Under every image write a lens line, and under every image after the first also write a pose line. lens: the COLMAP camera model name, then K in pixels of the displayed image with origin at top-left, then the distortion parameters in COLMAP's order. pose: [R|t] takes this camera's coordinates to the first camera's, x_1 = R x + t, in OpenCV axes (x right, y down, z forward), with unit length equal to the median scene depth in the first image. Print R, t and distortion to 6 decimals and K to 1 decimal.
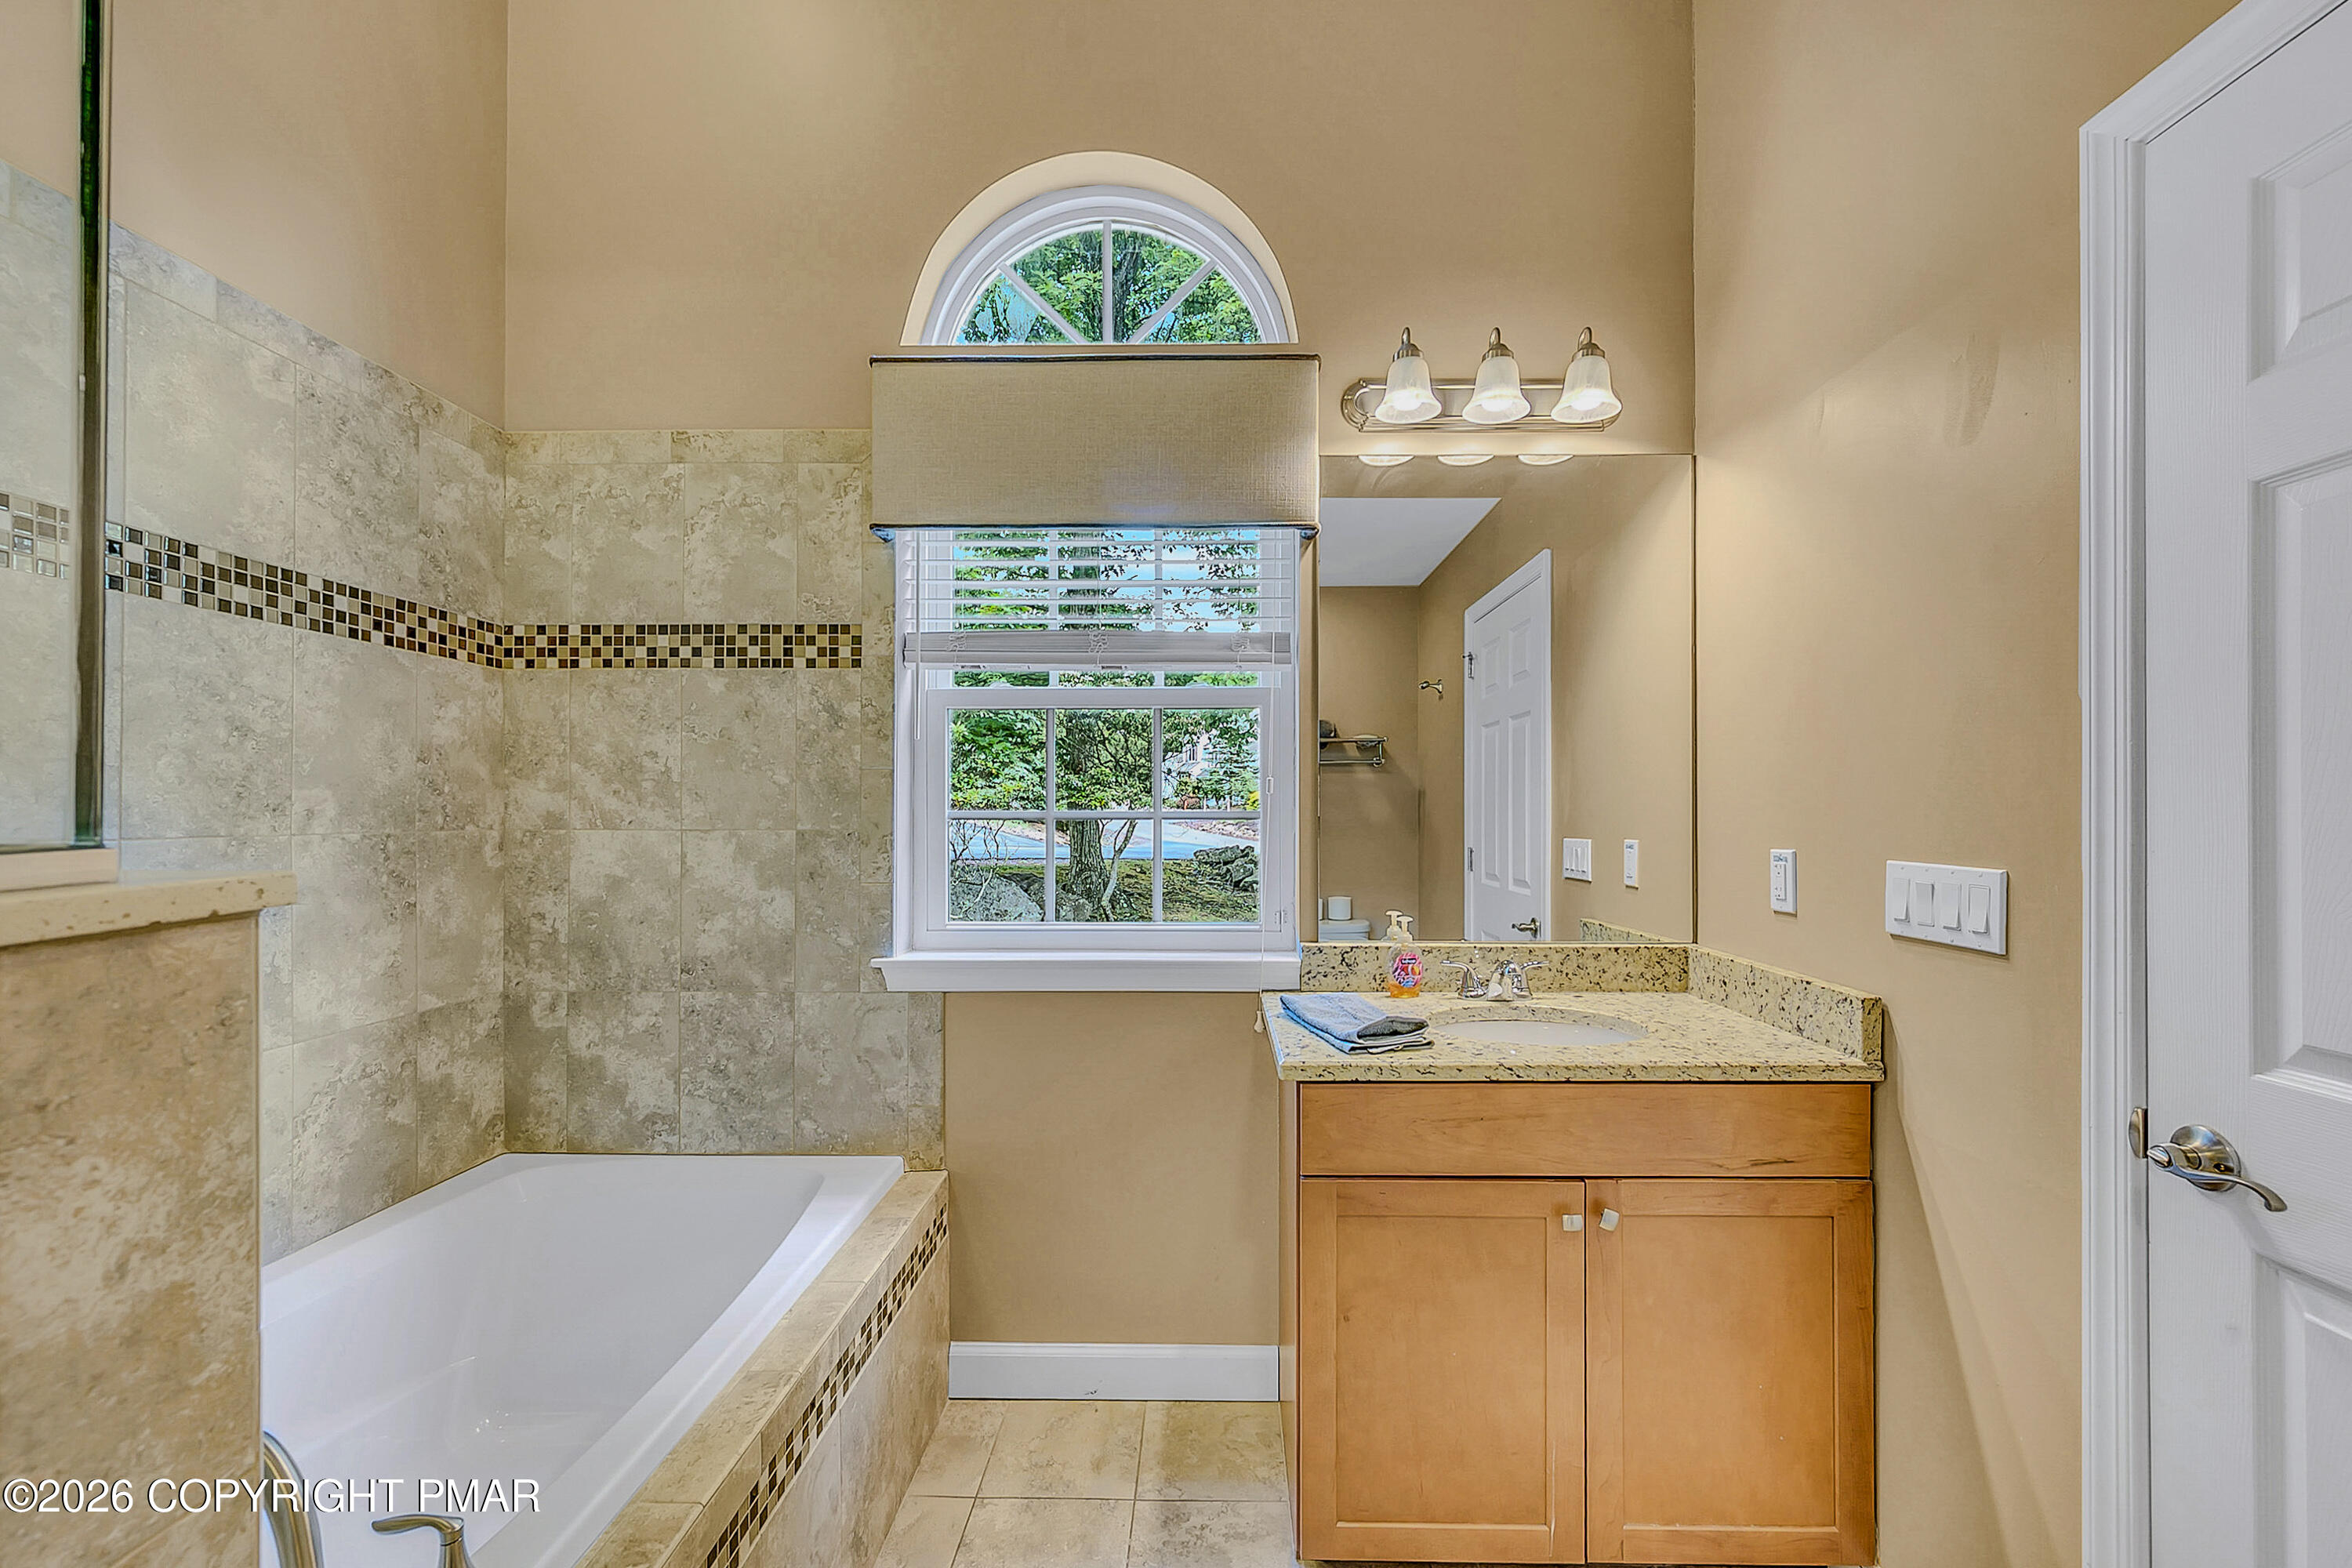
lens RADIAL K [[940.9, 0, 1181.8], [0, 940.9, 803.8], [0, 0, 1]] dist [0.000623, 0.000012]
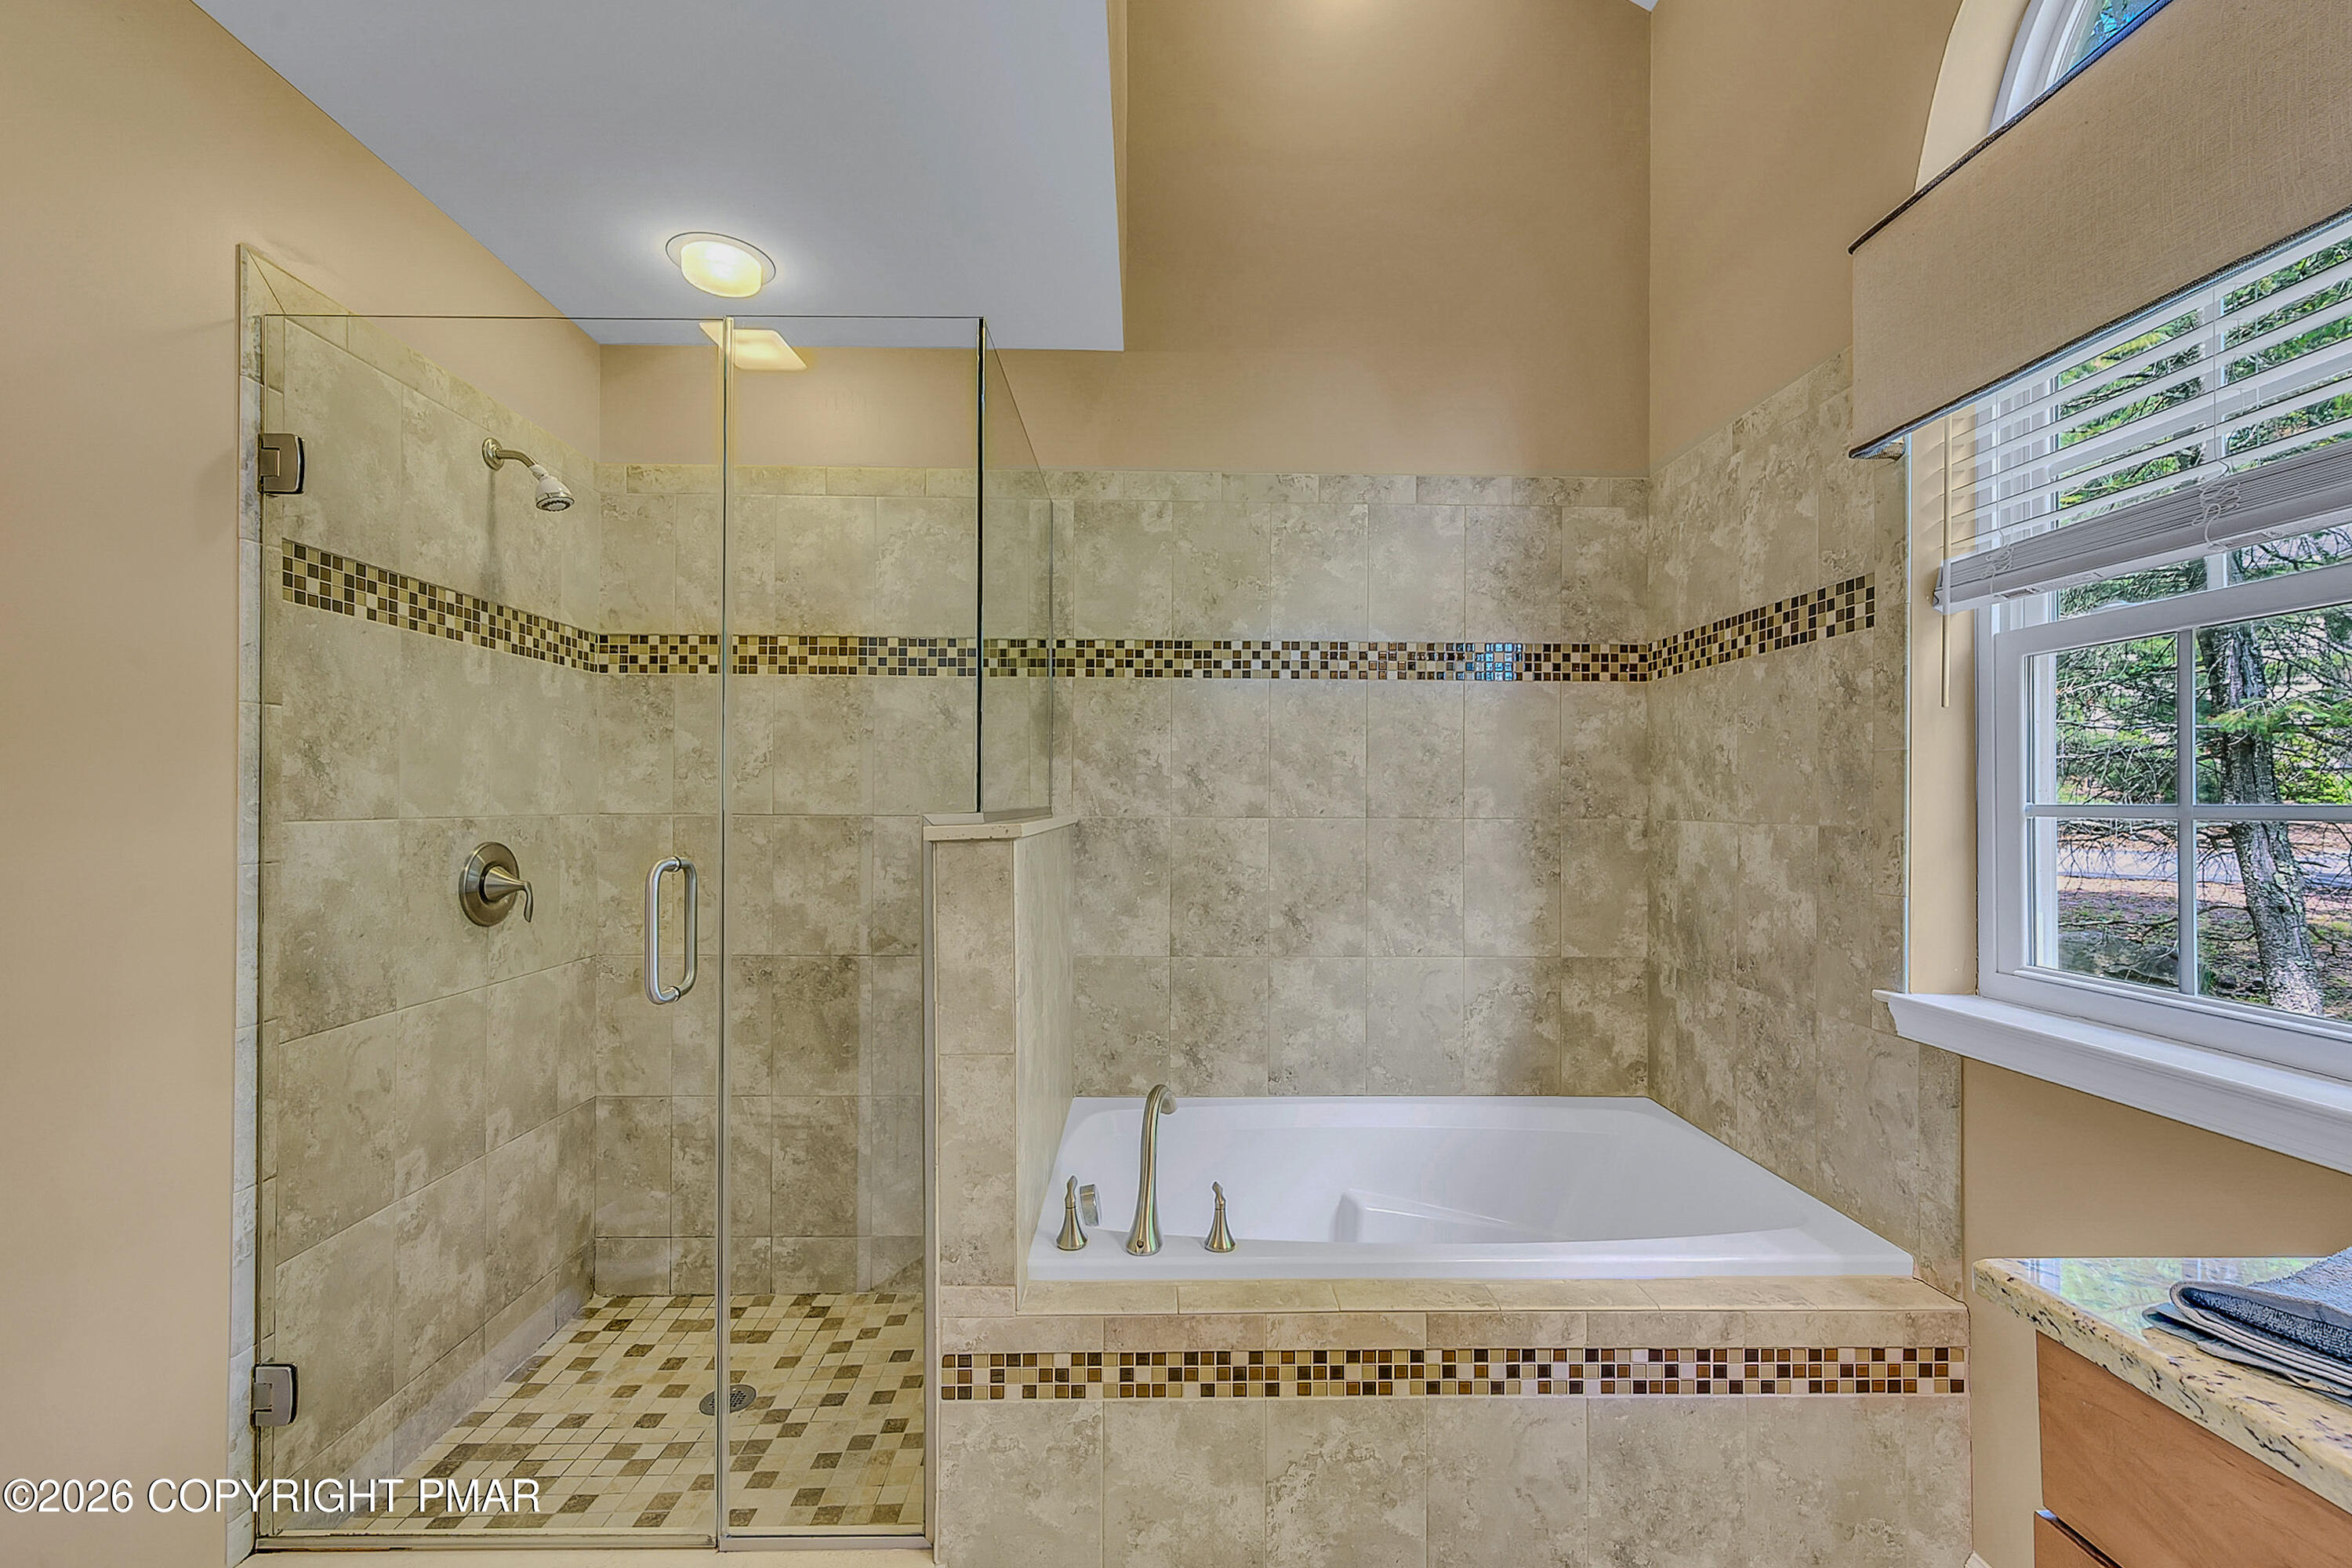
lens RADIAL K [[987.7, 0, 1176.5], [0, 987.7, 796.1], [0, 0, 1]] dist [0.000295, 0.000006]
pose [[0.038930, -0.005869, -0.999225, 0.488443], [0.002887, 0.999979, -0.005761, 0.004128], [0.999238, -0.002660, 0.038946, 0.376241]]
